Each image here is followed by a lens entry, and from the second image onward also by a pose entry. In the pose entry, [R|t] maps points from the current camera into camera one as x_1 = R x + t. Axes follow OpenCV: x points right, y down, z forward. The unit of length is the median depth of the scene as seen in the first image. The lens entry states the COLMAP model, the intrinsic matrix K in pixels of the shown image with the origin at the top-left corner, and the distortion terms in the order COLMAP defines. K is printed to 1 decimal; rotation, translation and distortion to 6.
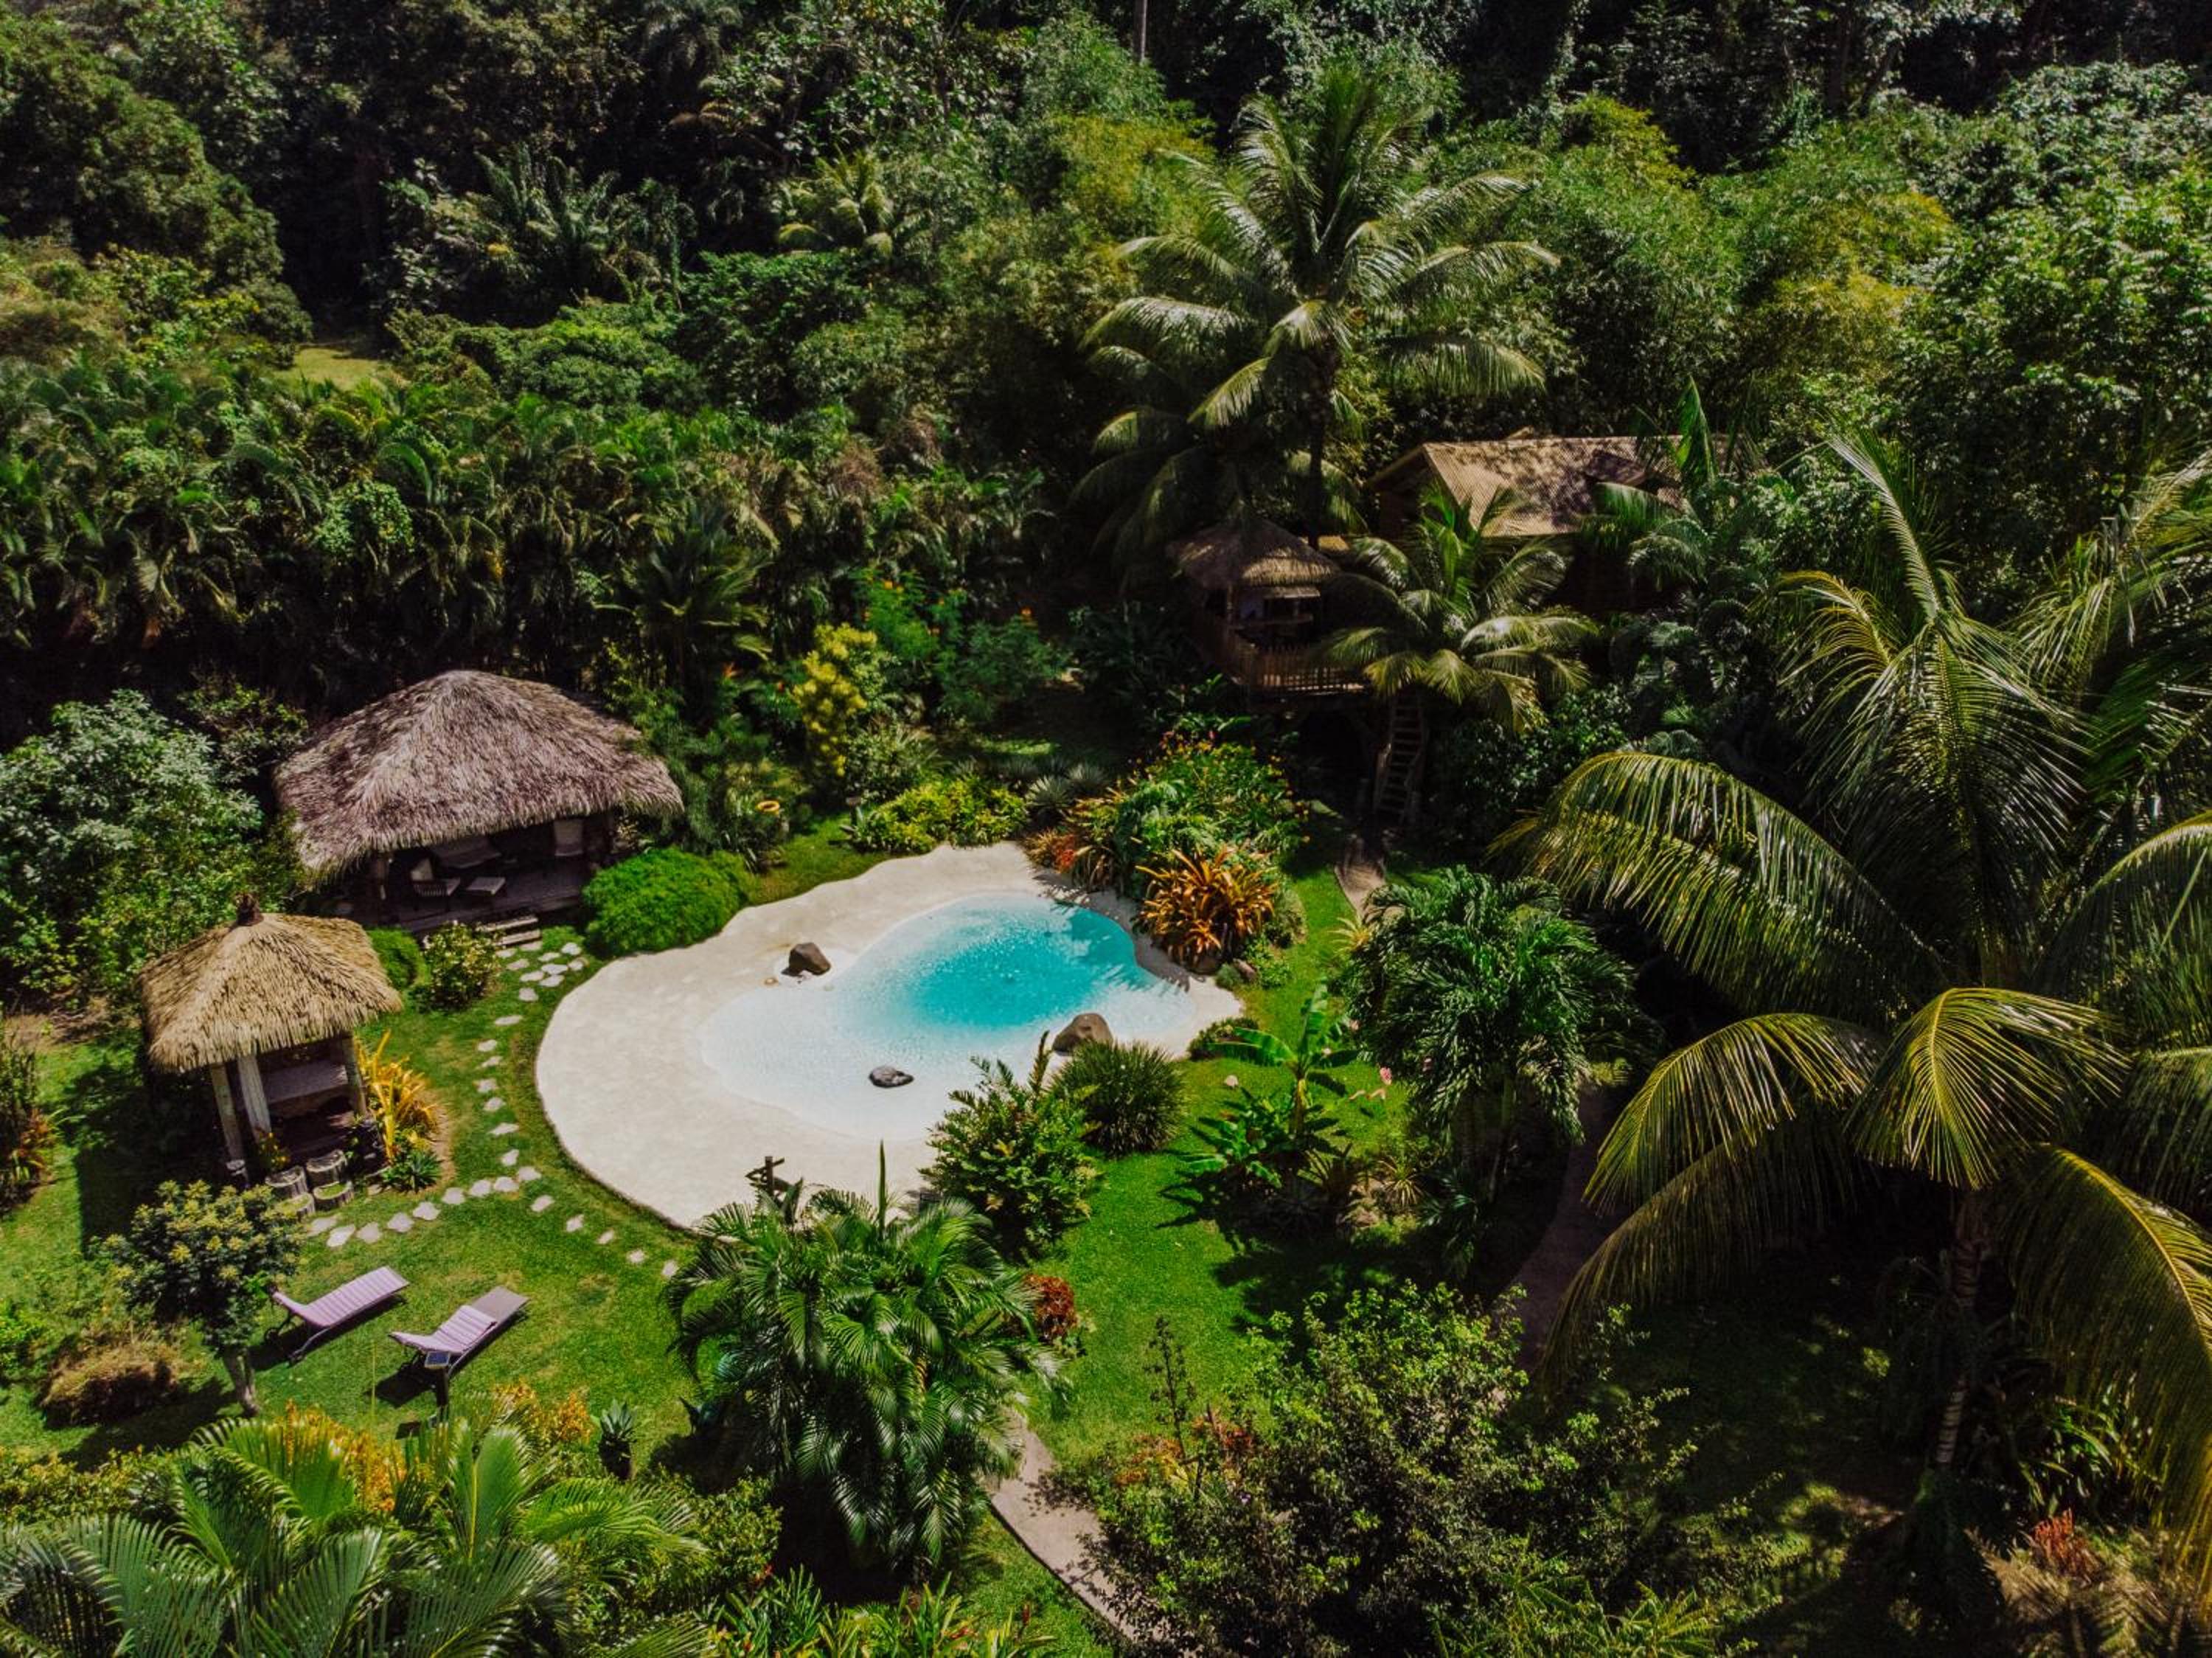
lens RADIAL K [[1644.1, 0, 1106.0], [0, 1644.1, 829.0], [0, 0, 1]] dist [0.068804, -0.129649]
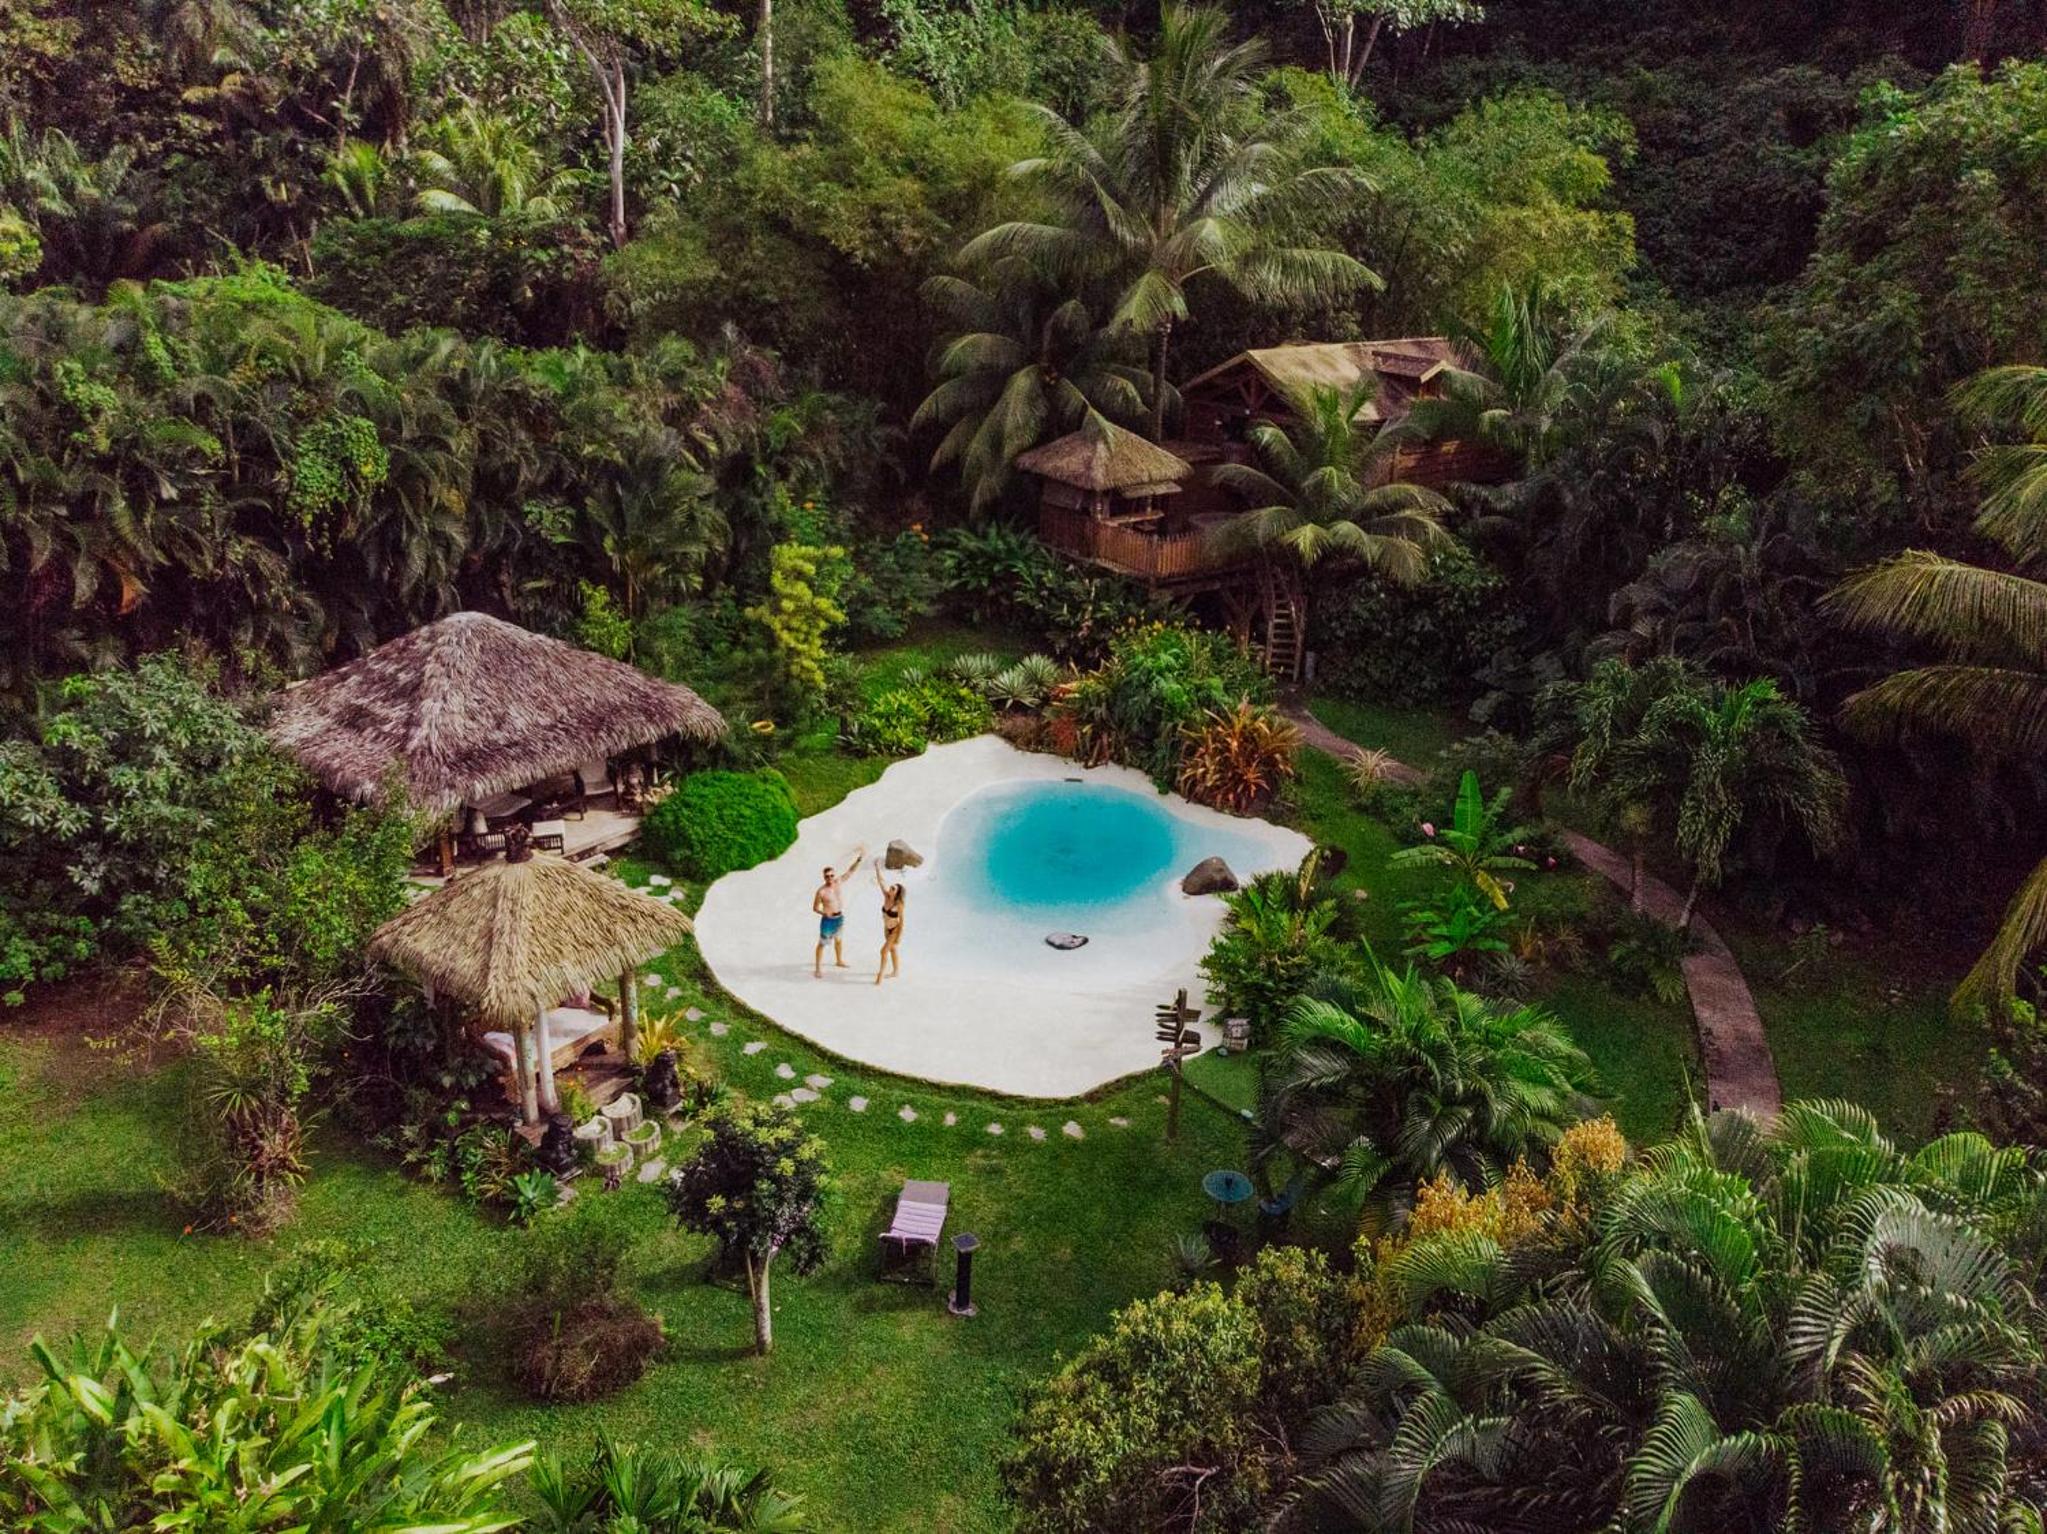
lens RADIAL K [[1522.4, 0, 1023.5], [0, 1522.4, 767.0], [0, 0, 1]] dist [0.001039, 0.000716]
pose [[0.937309, -0.124981, 0.325316, -0.399335], [0.128461, 0.991655, 0.010855, 0.023942], [-0.323958, 0.031616, 0.945543, 0.084337]]
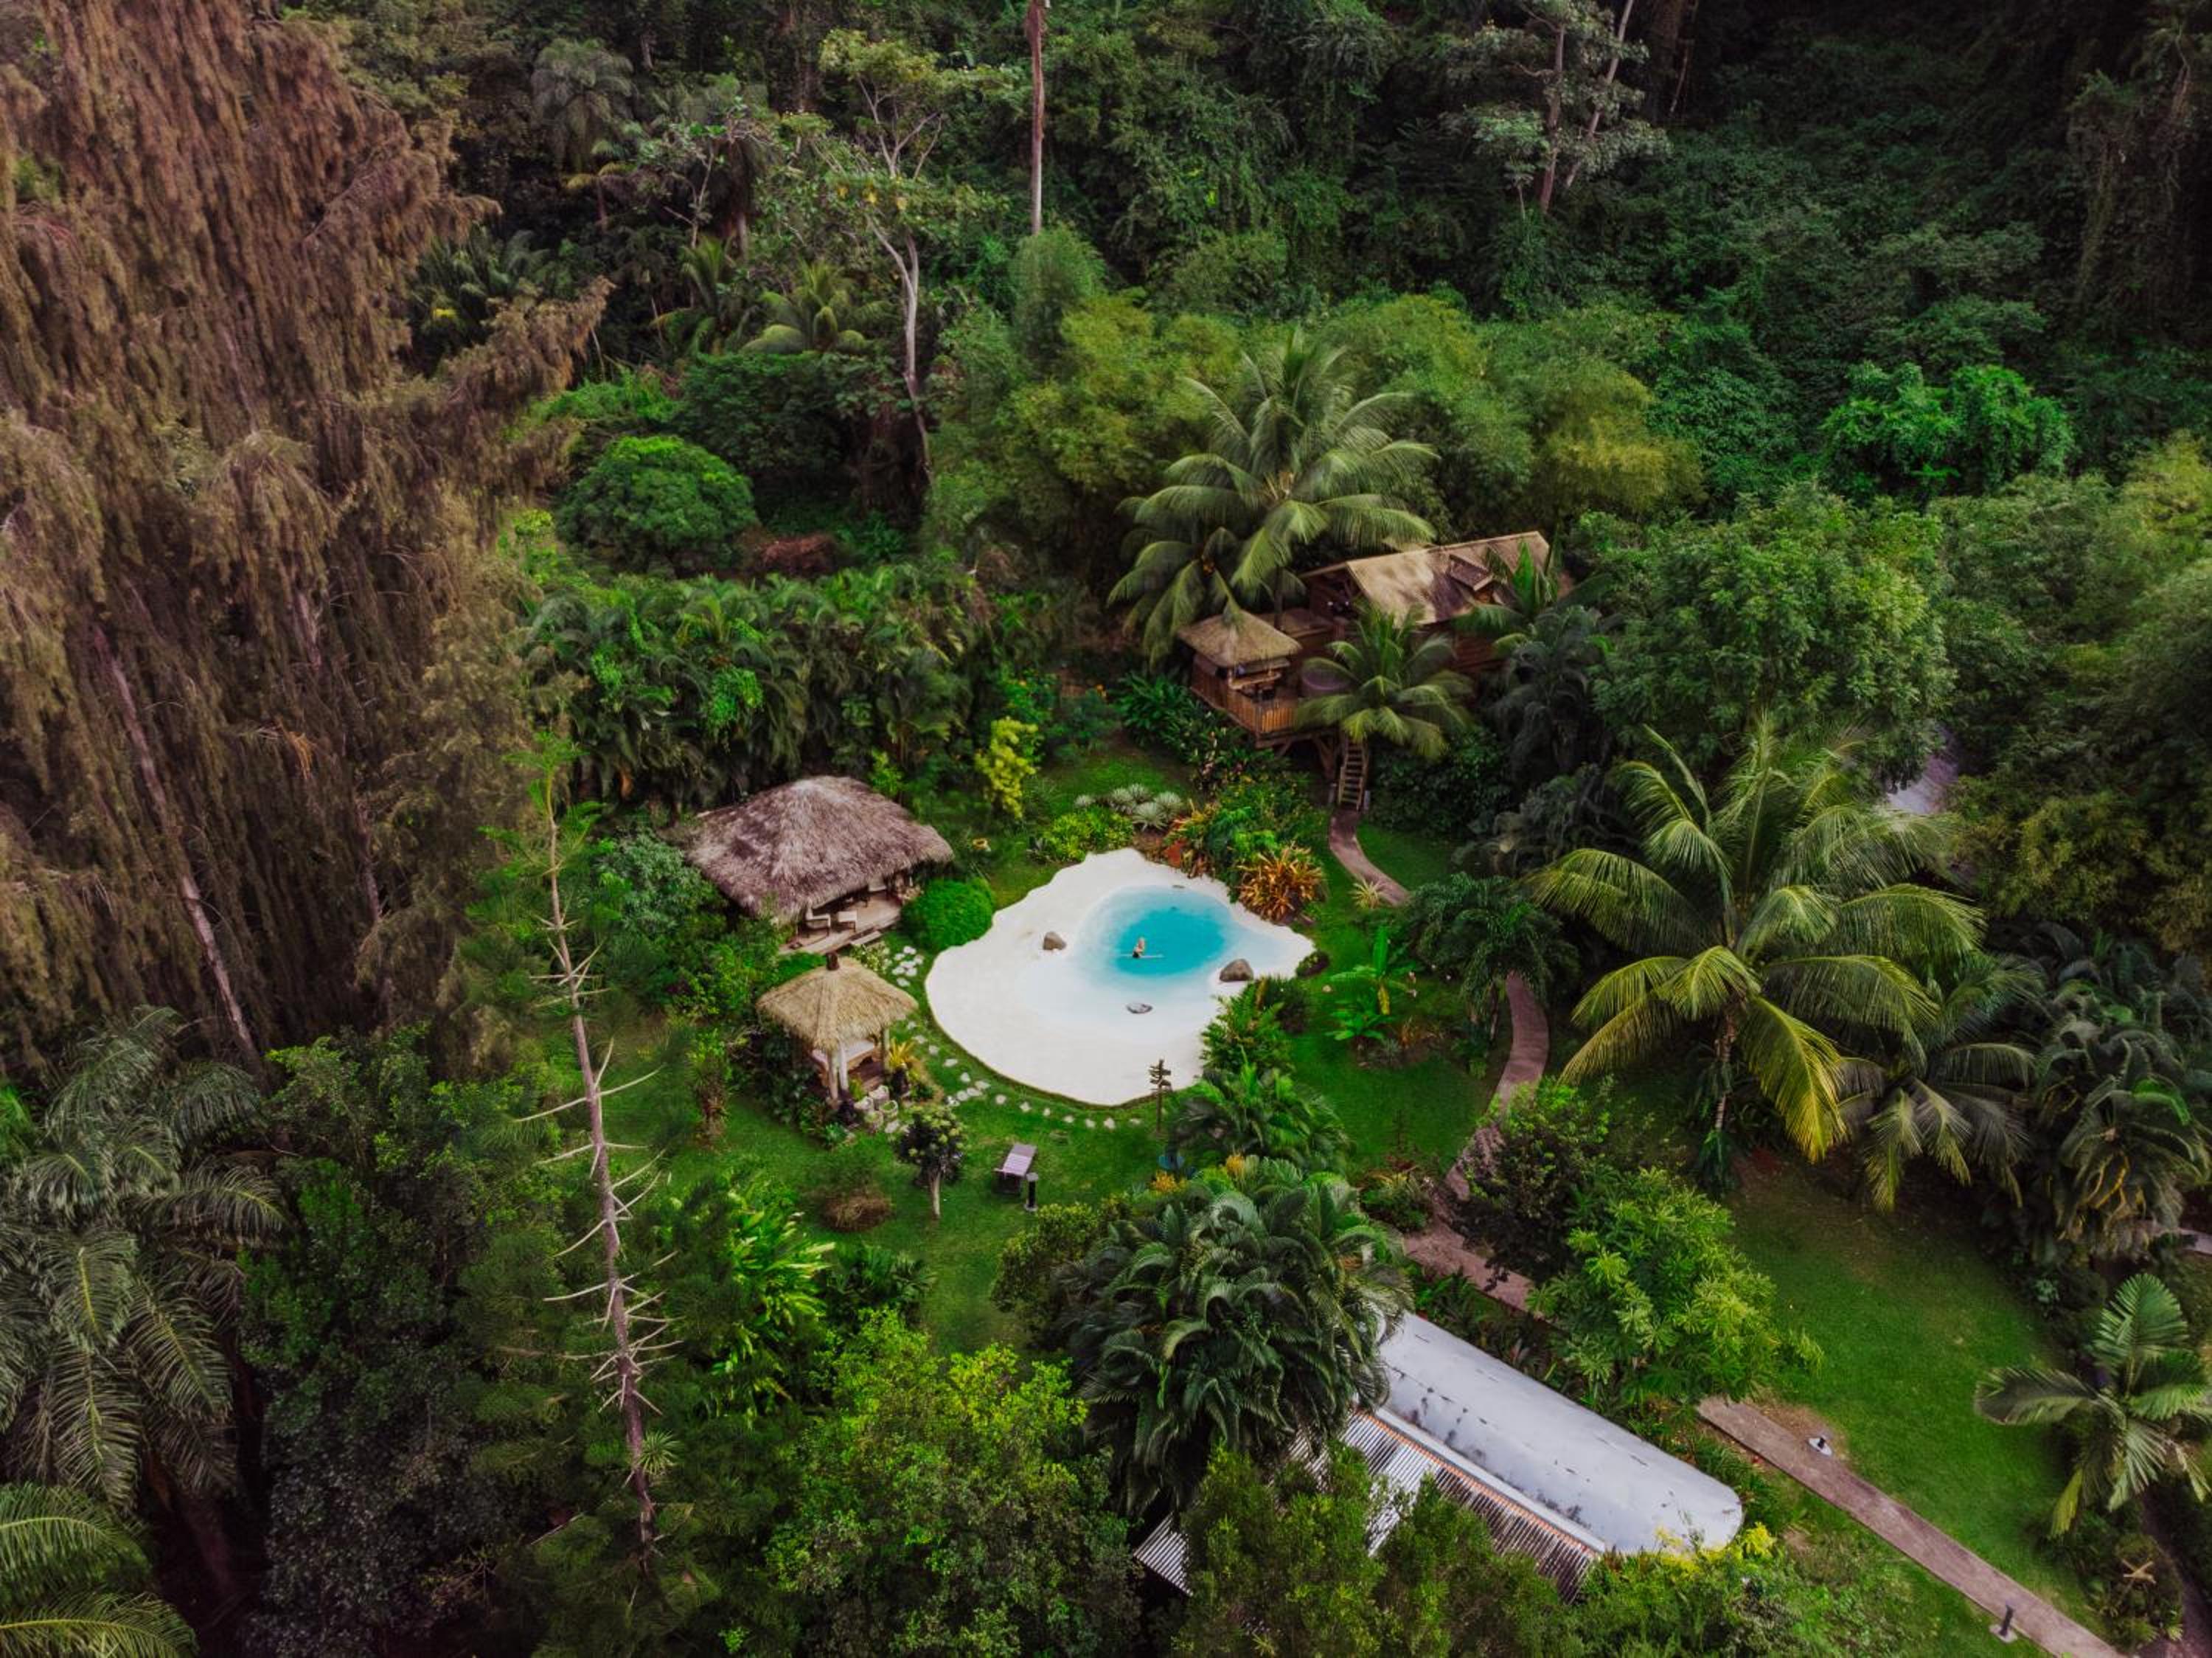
lens RADIAL K [[1644.1, 0, 1106.0], [0, 1644.1, 829.0], [0, 0, 1]] dist [0.068804, -0.129649]
pose [[0.979708, -0.098139, 0.174757, -0.399942], [0.081097, 0.991459, 0.102137, -0.196181], [-0.183288, -0.085892, 0.979300, -0.622627]]
